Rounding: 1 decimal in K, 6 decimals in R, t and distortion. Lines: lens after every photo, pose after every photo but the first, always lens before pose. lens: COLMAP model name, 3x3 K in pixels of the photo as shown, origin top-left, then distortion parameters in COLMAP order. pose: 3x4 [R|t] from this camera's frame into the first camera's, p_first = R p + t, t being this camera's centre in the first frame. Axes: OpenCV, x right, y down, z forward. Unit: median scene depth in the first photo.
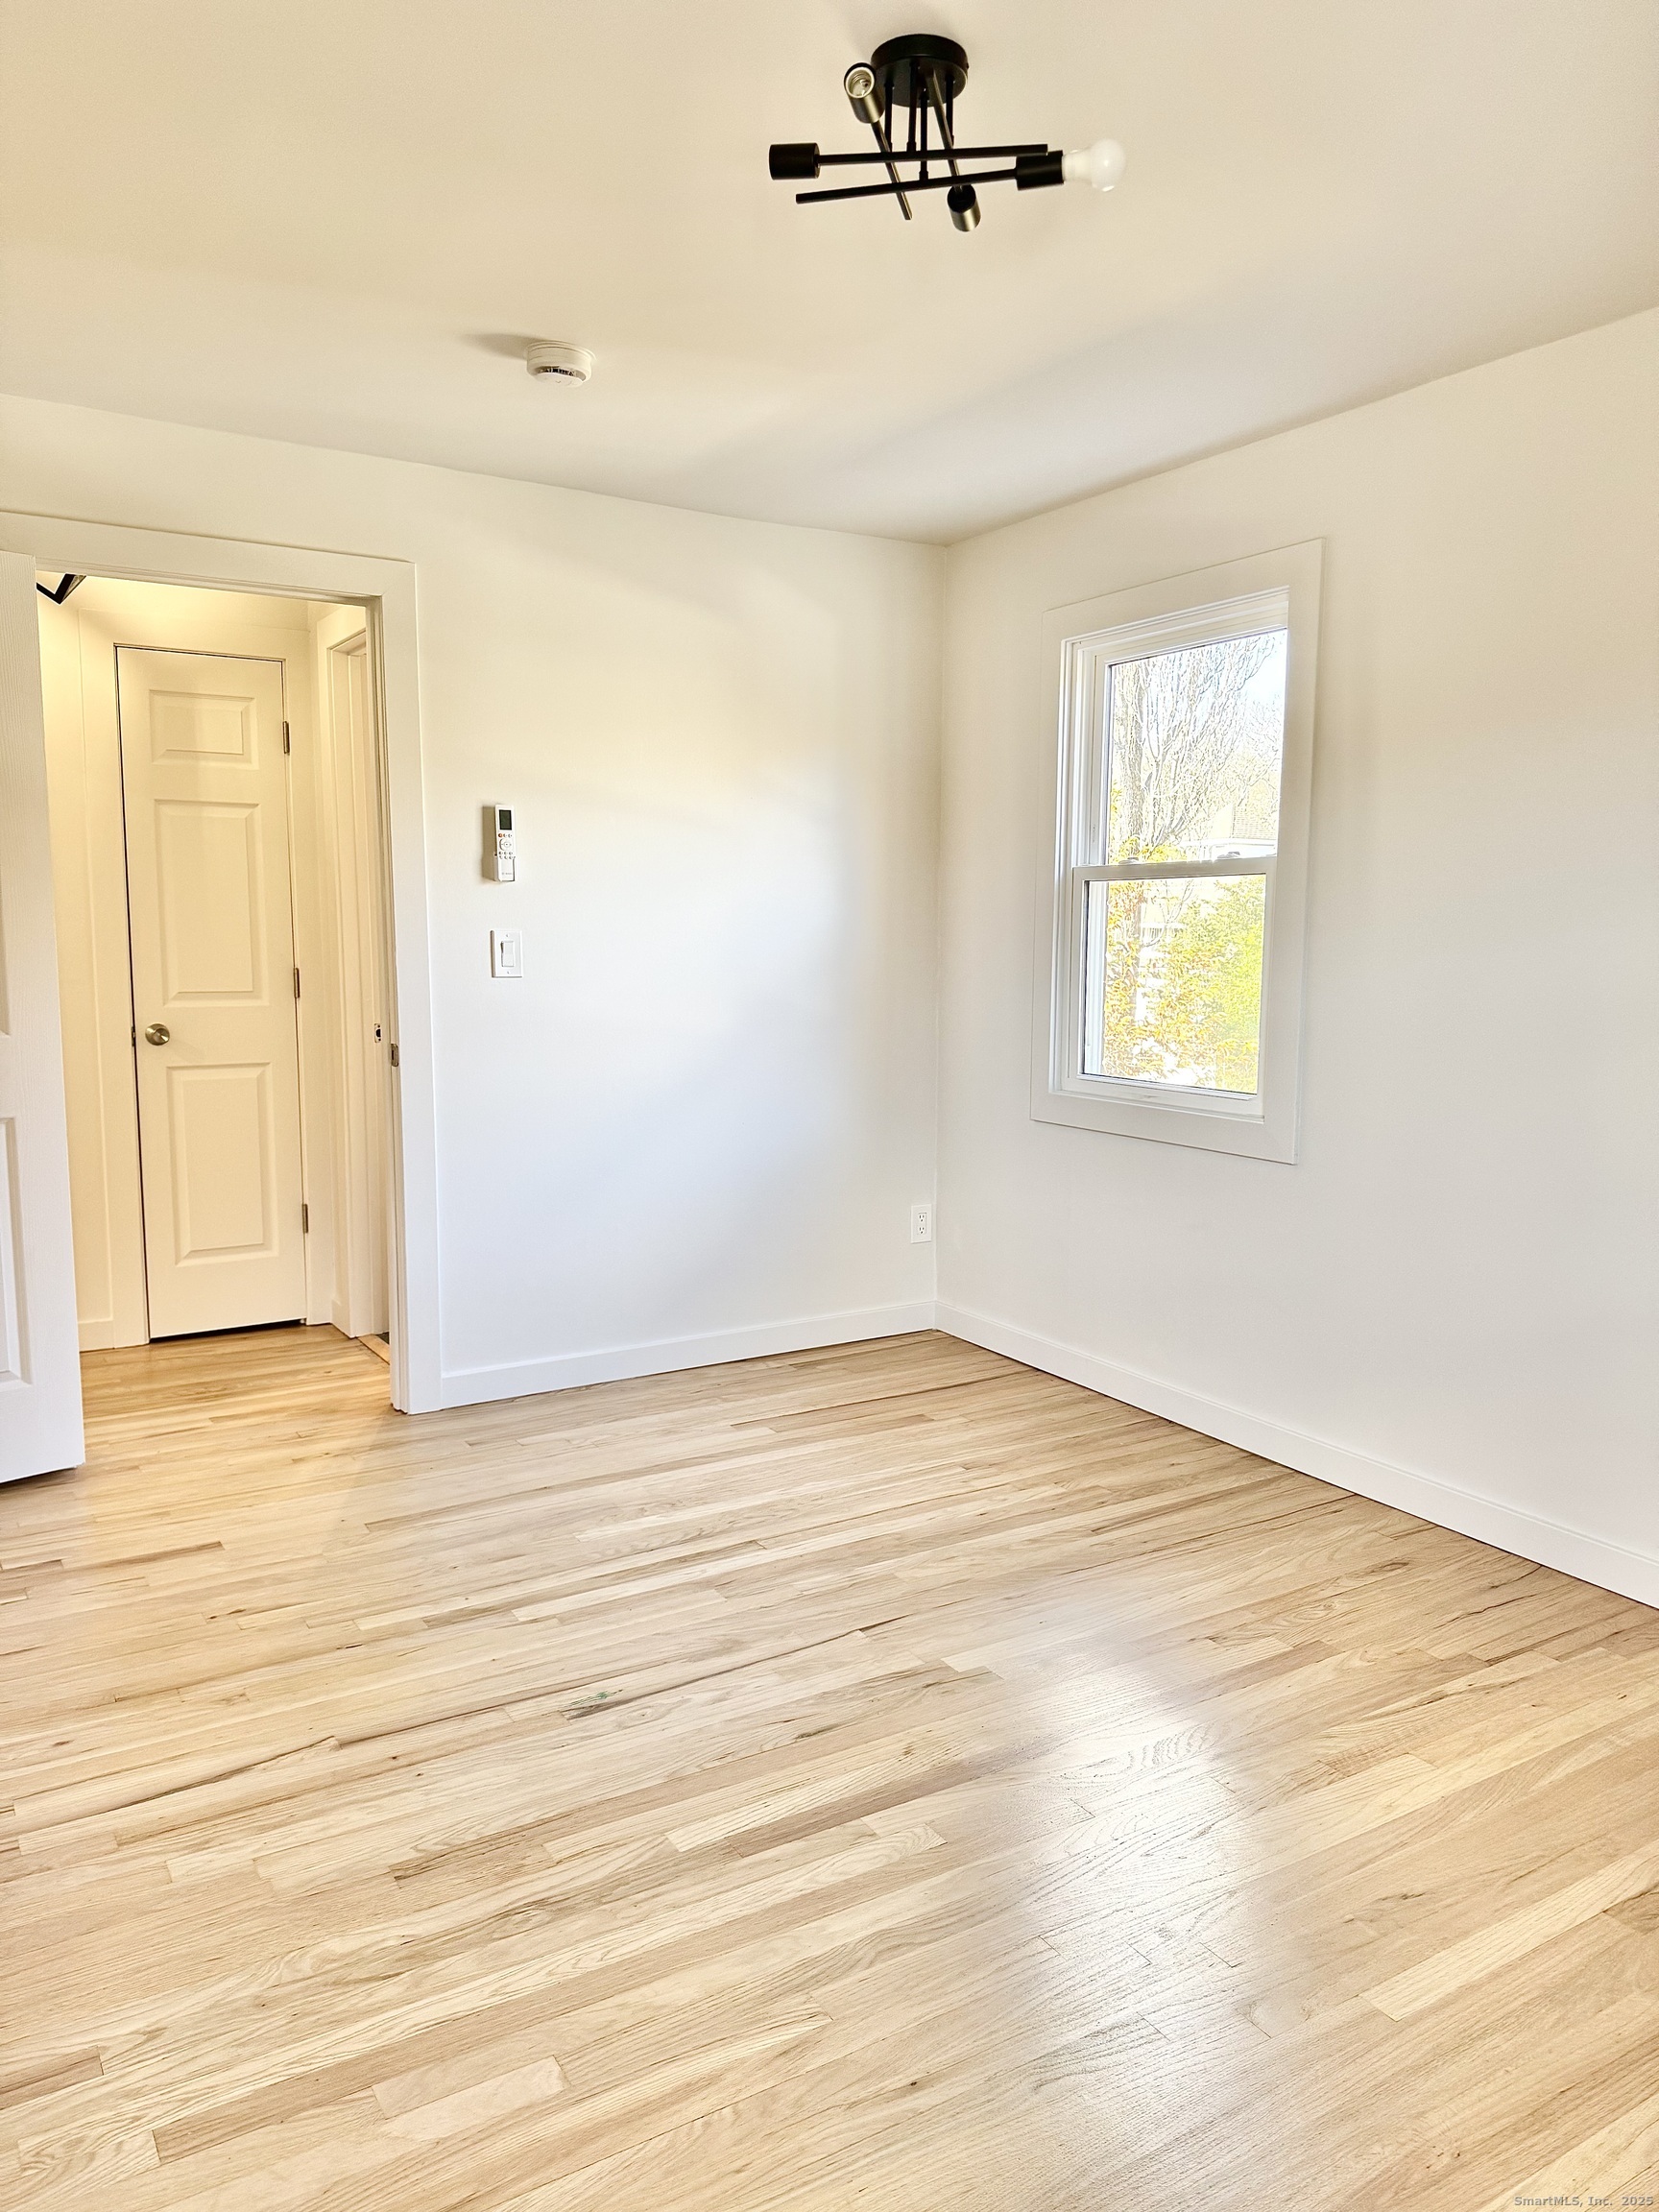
lens RADIAL K [[1542.1, 0, 819.8], [0, 1542.1, 1109.3], [0, 0, 1]] dist [0.077664, -0.052039]
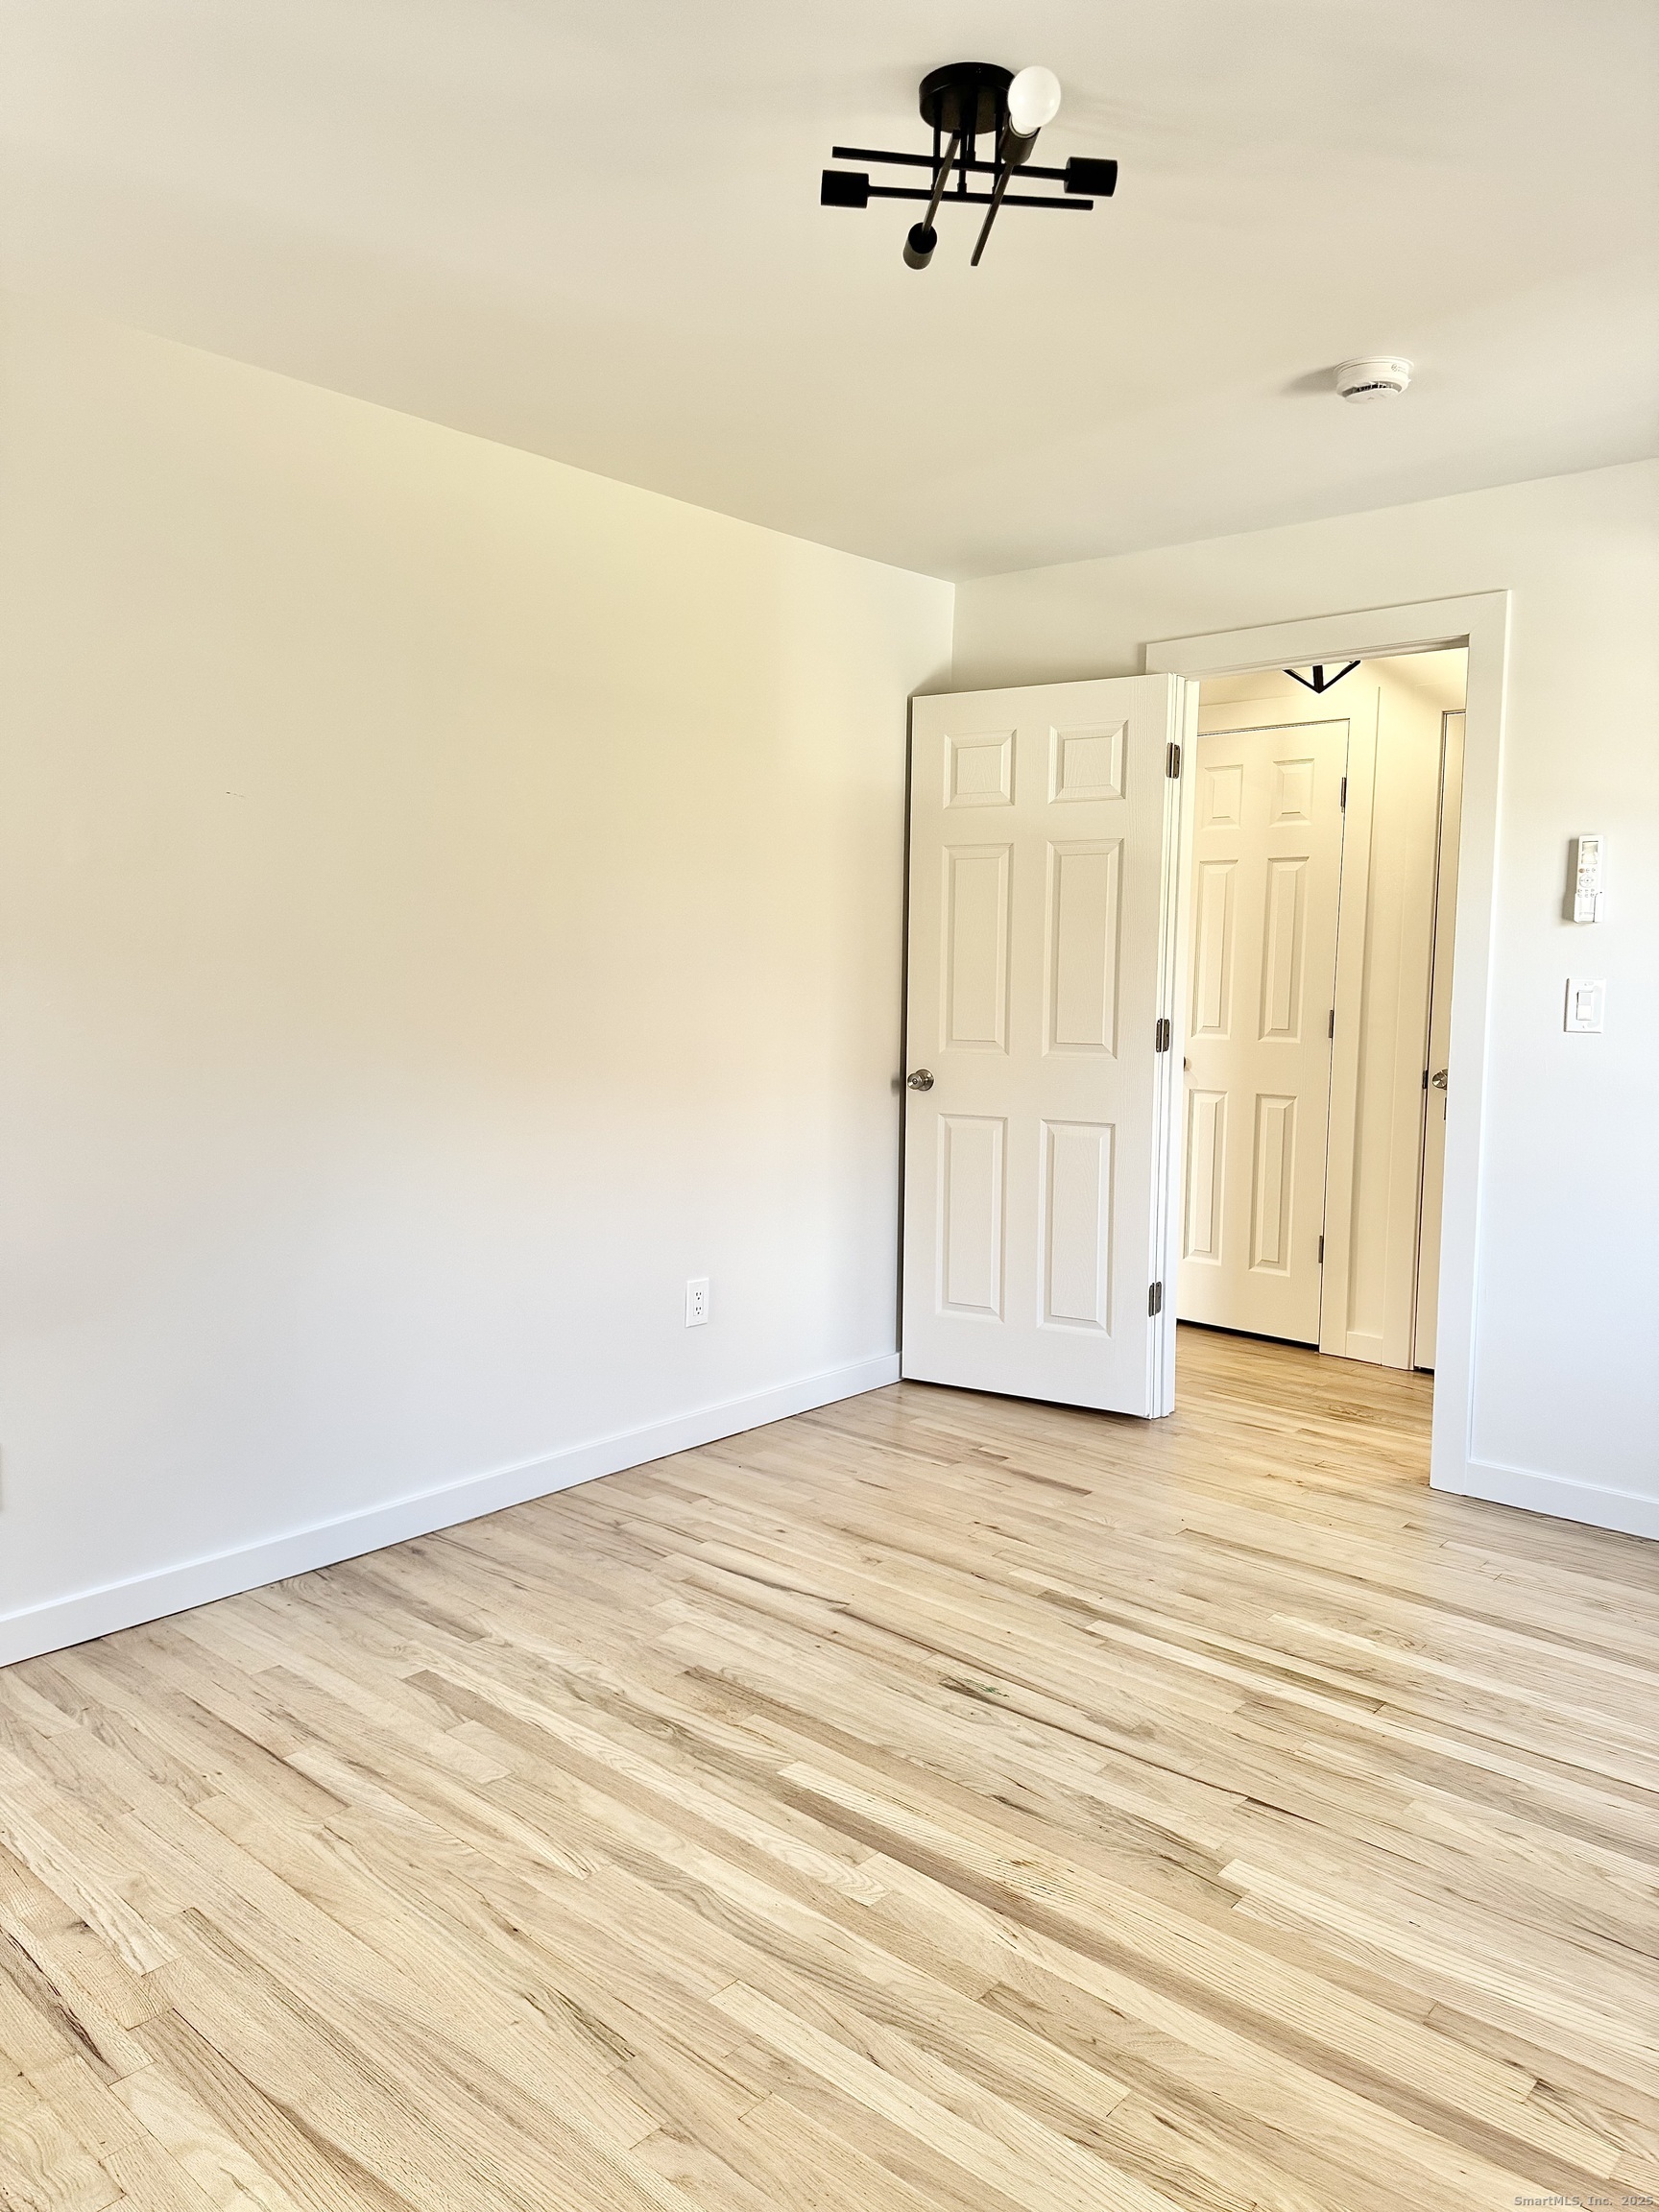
lens RADIAL K [[1542.1, 0, 814.5], [0, 1542.1, 1094.9], [0, 0, 1]] dist [0.077664, -0.052039]
pose [[0.322606, 0.087640, -0.942467, 0.703025], [-0.128963, 0.990489, 0.047962, -0.053107], [0.937707, 0.106070, 0.330840, 0.444420]]
